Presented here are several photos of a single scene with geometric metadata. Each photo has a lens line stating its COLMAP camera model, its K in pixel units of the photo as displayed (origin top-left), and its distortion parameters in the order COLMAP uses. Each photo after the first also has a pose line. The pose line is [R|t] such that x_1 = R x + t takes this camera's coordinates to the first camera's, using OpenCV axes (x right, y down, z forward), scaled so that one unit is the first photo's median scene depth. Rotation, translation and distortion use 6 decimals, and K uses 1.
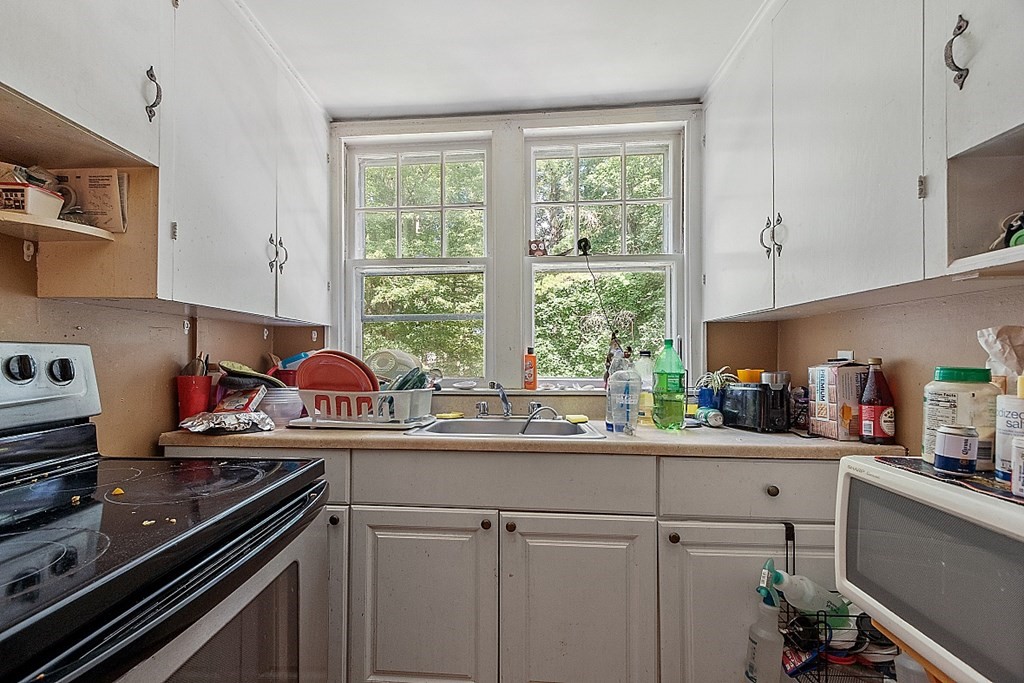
lens RADIAL K [[456.4, 0, 512.0], [0, 456.4, 363.6], [0, 0, 1]] dist [0.002431, -0.000082]
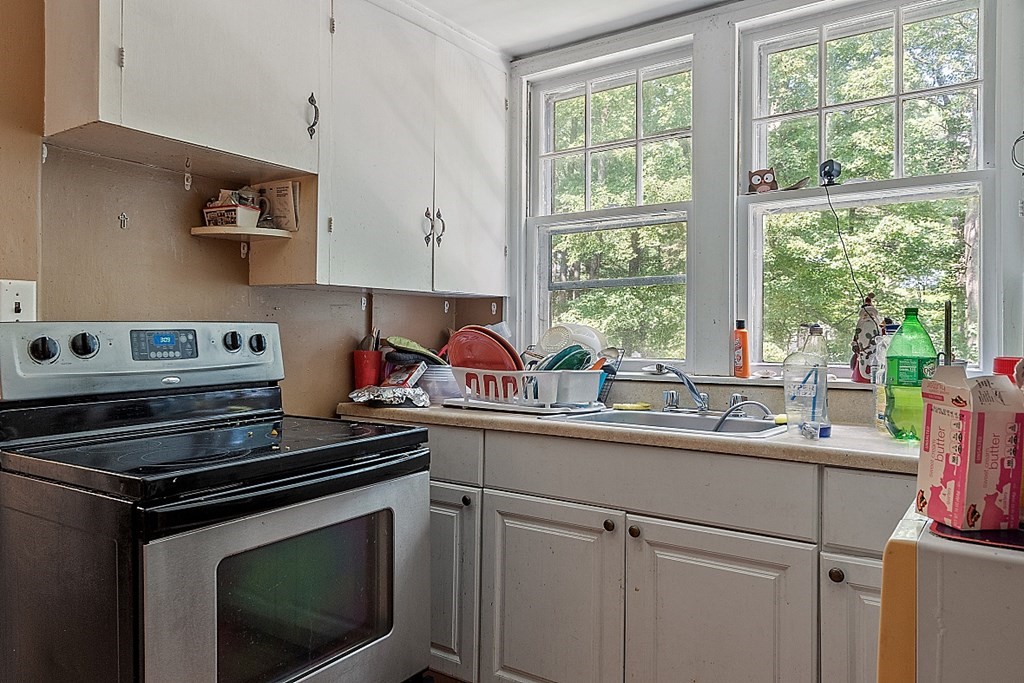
lens RADIAL K [[717.6, 0, 512.0], [0, 717.6, 341.5], [0, 0, 1]] dist [0.000158, 0.001386]
pose [[0.864456, 0.008275, -0.502640, 0.416841], [-0.008480, 0.999962, 0.001877, -0.000004], [0.502636, 0.002640, 0.864494, -0.248598]]
